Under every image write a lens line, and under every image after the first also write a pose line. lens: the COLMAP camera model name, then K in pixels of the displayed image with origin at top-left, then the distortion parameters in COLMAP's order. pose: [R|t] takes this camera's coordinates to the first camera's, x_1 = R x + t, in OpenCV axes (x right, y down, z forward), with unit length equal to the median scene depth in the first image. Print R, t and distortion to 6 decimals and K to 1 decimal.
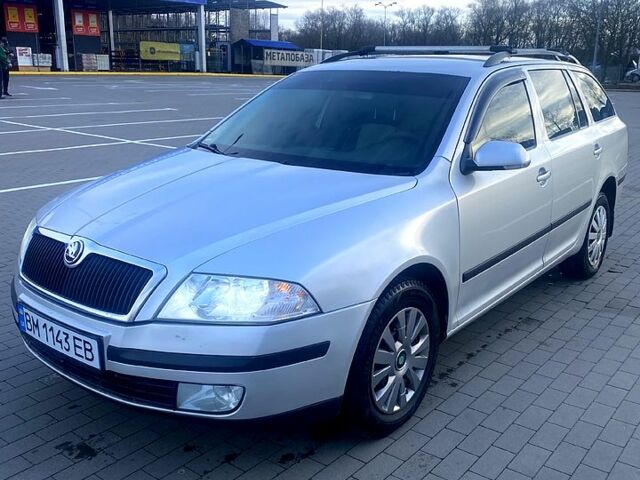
lens RADIAL K [[644.6, 0, 320.0], [0, 644.6, 240.0], [0, 0, 1]] dist [0.081960, -0.141972]
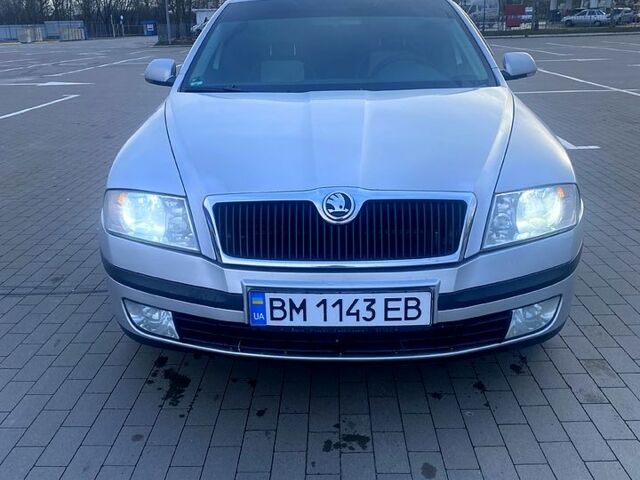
lens RADIAL K [[644.6, 0, 320.0], [0, 644.6, 240.0], [0, 0, 1]] dist [0.081960, -0.141972]
pose [[0.795504, -0.215908, 0.566178, -0.886677], [0.186090, 0.976262, 0.110826, -0.031807], [-0.576667, 0.017198, 0.816798, 0.370206]]
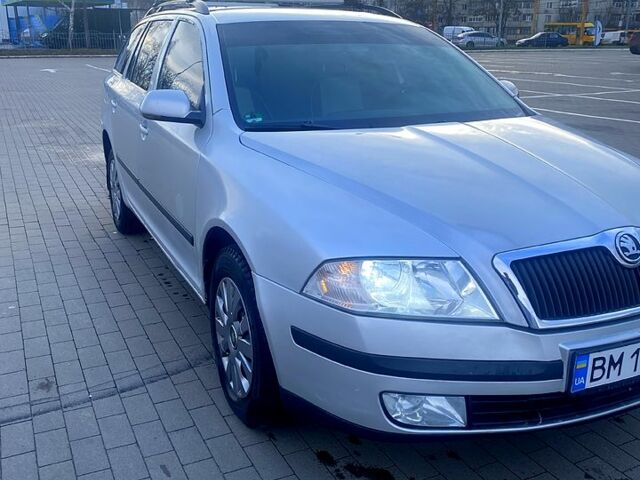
lens RADIAL K [[644.6, 0, 320.0], [0, 644.6, 240.0], [0, 0, 1]] dist [0.081960, -0.141972]
pose [[0.435307, -0.281121, 0.855265, -1.207079], [0.243215, 0.951395, 0.188928, -0.216291], [-0.866807, 0.125772, 0.482522, 0.937249]]
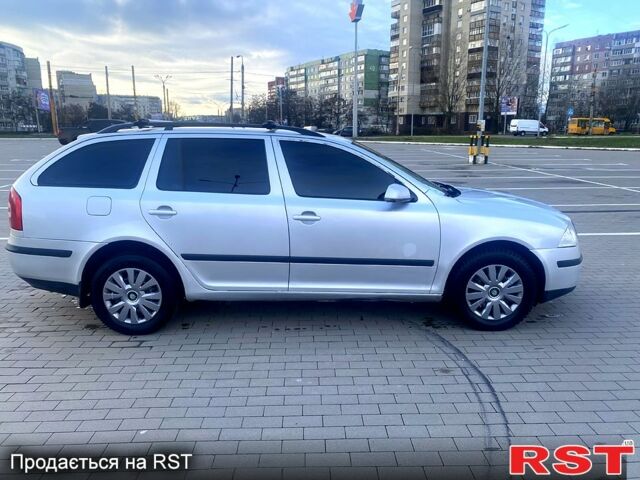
lens RADIAL K [[475.3, 0, 320.0], [0, 475.3, 240.0], [0, 0, 1]] dist [0.048644, -0.042930]
pose [[-0.636572, -0.185498, 0.748577, -1.221314], [0.192660, 0.901618, 0.387255, -0.702177], [-0.746765, 0.390736, -0.538207, 2.488604]]
